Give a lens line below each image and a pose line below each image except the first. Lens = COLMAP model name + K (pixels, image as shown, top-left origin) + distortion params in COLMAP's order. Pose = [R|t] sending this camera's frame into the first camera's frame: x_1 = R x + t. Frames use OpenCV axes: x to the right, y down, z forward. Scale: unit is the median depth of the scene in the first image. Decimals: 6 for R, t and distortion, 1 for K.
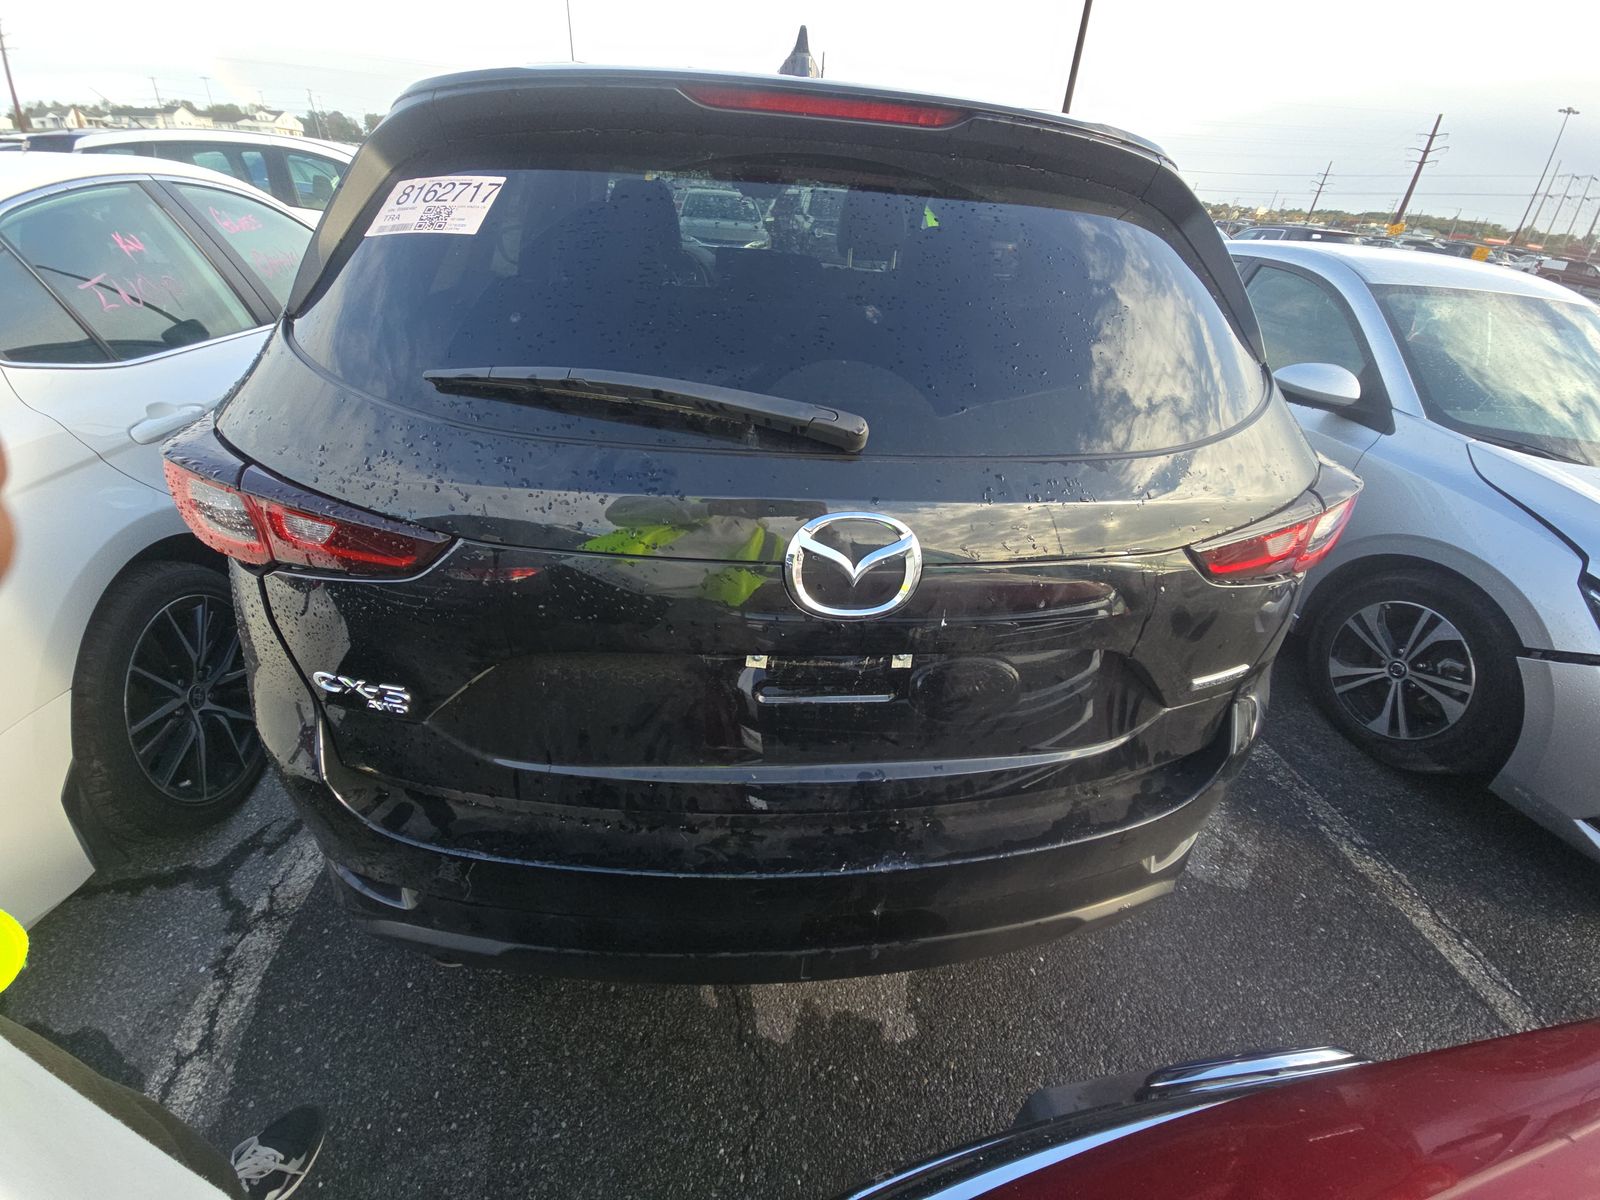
lens RADIAL K [[635.2, 0, 802.6], [0, 635.2, 651.3], [0, 0, 1]] dist [0.000949, -0.005086]
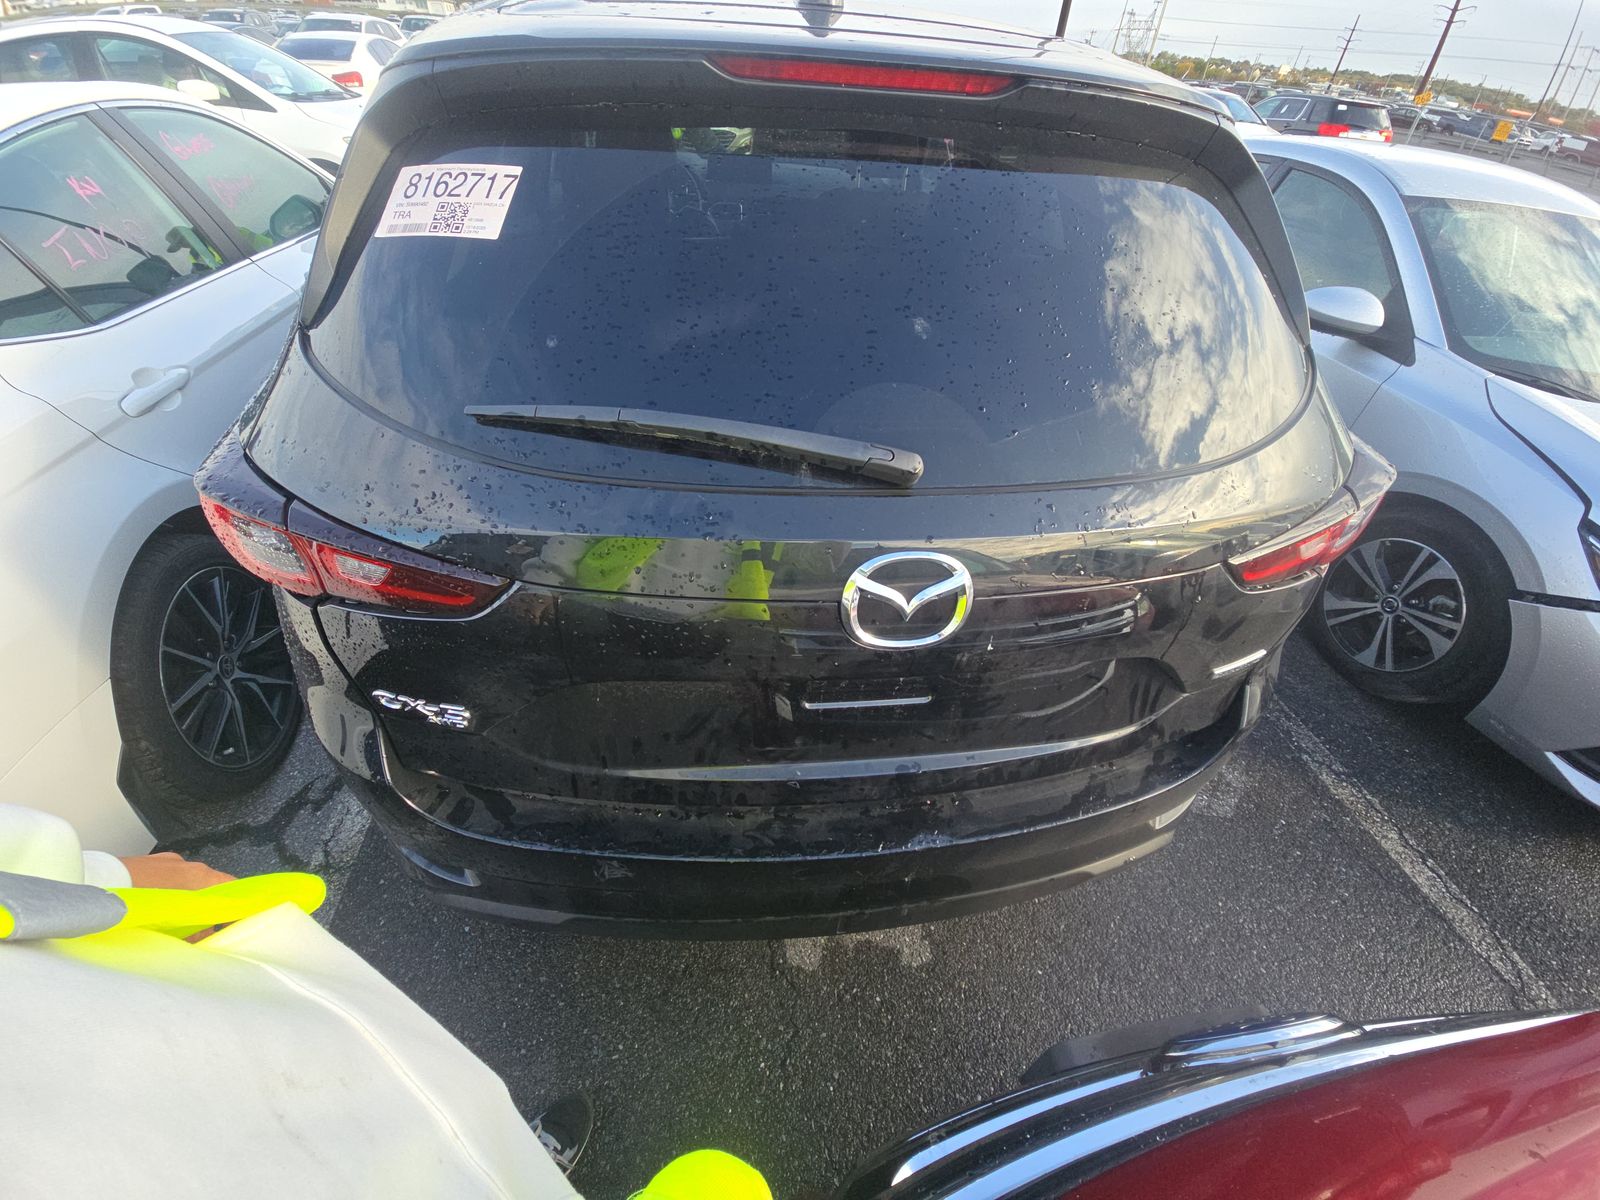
lens RADIAL K [[632.8, 0, 775.8], [0, 632.8, 599.4], [0, 0, 1]] dist [-0.004519, -0.000271]
pose [[0.999705, -0.022166, 0.009899, -0.095066], [0.020577, 0.990083, 0.138969, -0.190666], [-0.012881, -0.138725, 0.990247, -0.003706]]
